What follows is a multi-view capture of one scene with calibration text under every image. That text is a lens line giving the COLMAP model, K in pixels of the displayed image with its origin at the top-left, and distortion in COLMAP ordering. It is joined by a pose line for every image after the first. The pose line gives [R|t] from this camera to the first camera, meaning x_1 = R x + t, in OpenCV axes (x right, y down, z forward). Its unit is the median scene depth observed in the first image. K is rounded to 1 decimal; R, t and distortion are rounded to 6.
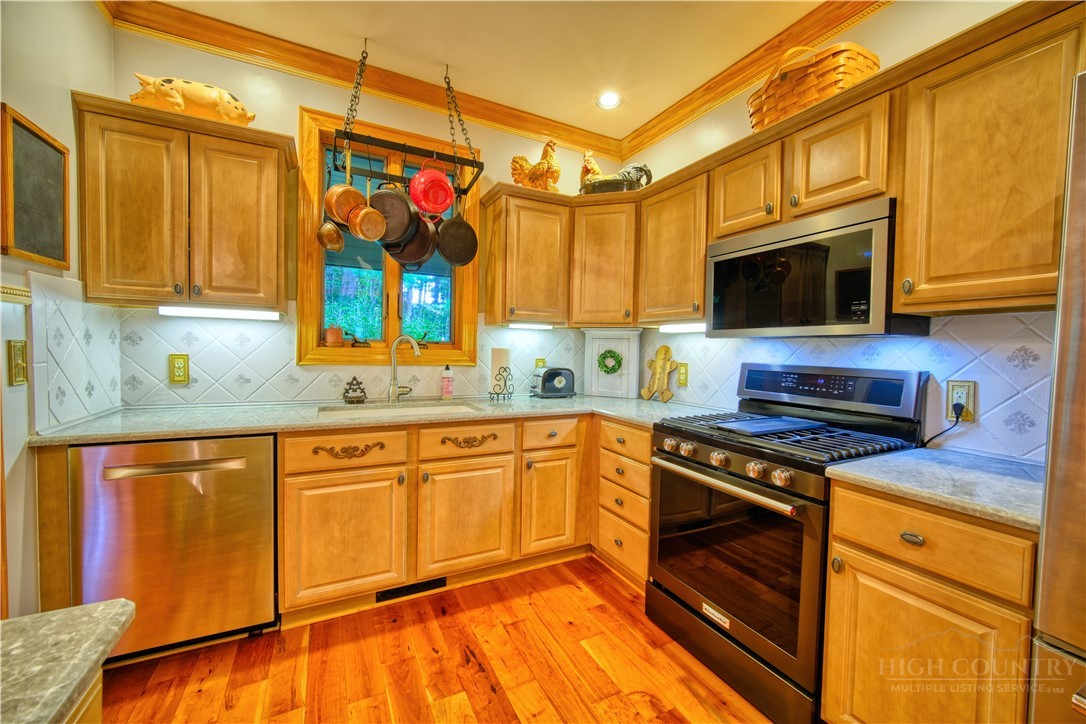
lens RADIAL K [[427.7, 0, 547.3], [0, 427.7, 362.5], [0, 0, 1]] dist [-0.003649, -0.000075]
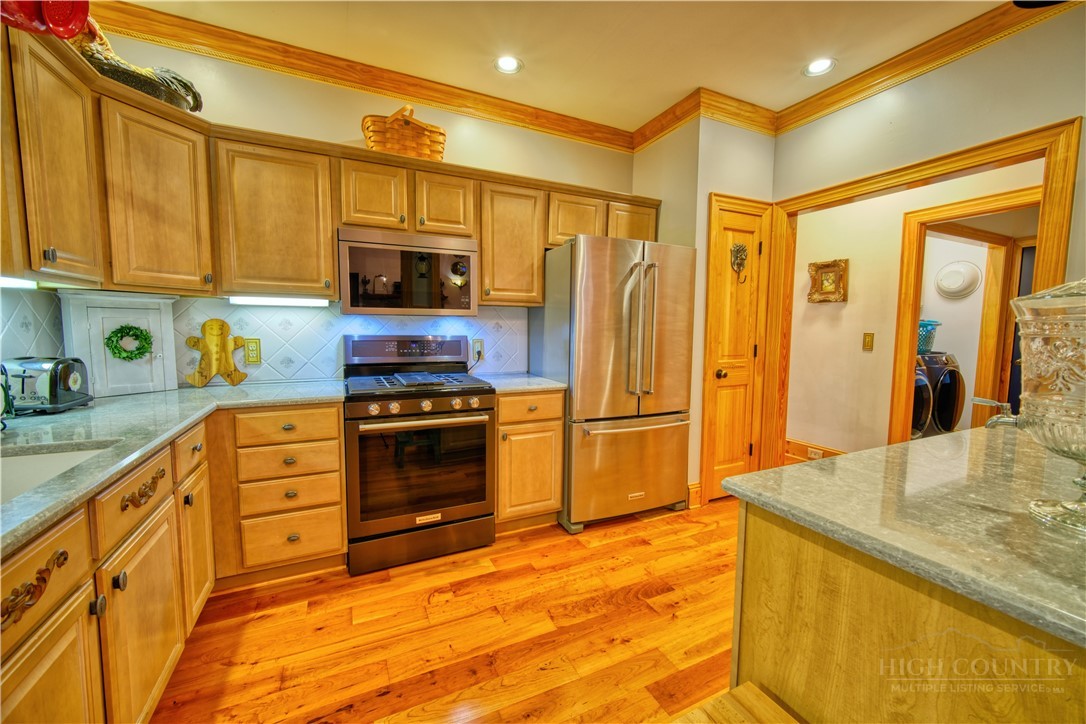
lens RADIAL K [[427.7, 0, 547.3], [0, 427.7, 362.5], [0, 0, 1]] dist [-0.003649, -0.000075]
pose [[0.028026, -0.104235, 0.994158, -0.709219], [0.024596, 0.994319, 0.103559, -0.033769], [-0.999305, 0.021550, 0.030431, 0.434653]]
